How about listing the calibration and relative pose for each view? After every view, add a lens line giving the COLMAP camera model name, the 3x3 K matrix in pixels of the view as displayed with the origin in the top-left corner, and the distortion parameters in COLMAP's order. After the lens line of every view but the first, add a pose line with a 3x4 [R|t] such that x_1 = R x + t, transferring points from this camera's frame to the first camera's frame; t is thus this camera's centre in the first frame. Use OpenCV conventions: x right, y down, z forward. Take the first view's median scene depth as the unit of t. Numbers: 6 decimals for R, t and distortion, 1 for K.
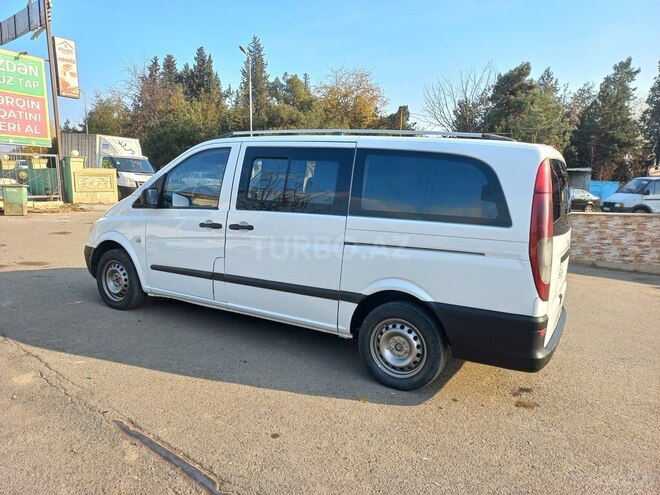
lens RADIAL K [[474.3, 0, 330.0], [0, 474.3, 247.5], [0, 0, 1]] dist [0.039146, -0.004834]
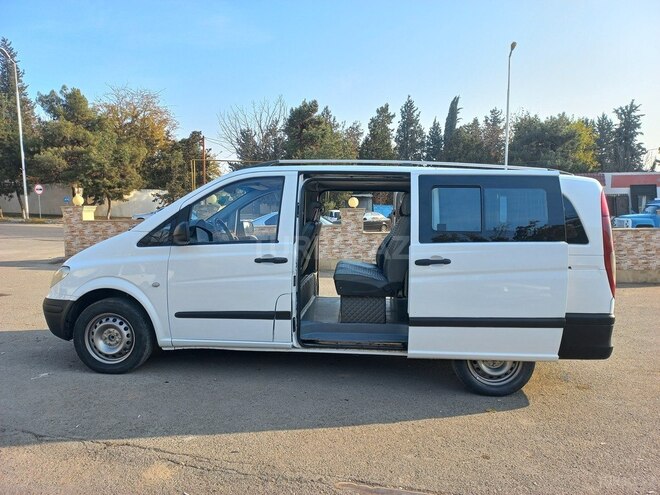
lens RADIAL K [[474.3, 0, 330.0], [0, 474.3, 247.5], [0, 0, 1]] dist [0.039146, -0.004834]
pose [[0.893689, -0.054944, 0.445310, -0.145755], [0.078251, 0.996350, -0.034106, -0.008126], [-0.441811, 0.065326, 0.894727, 0.033470]]
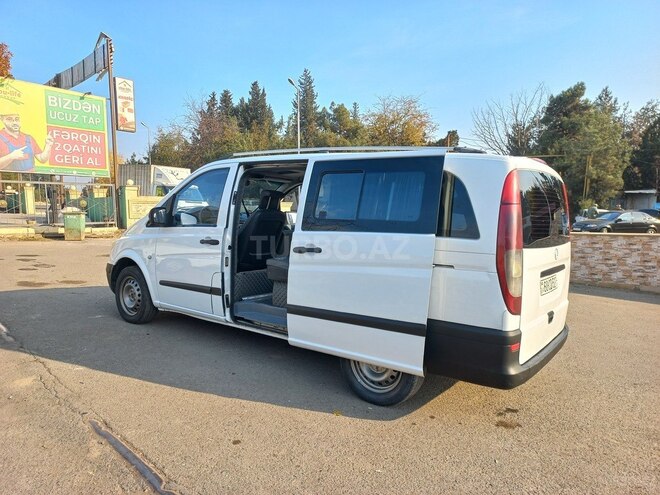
lens RADIAL K [[474.3, 0, 330.0], [0, 474.3, 247.5], [0, 0, 1]] dist [0.039146, -0.004834]
pose [[0.993708, -0.001123, -0.111995, 0.034171], [-0.005109, 0.998455, -0.055337, 0.005851], [0.111884, 0.055561, 0.992167, -0.002728]]
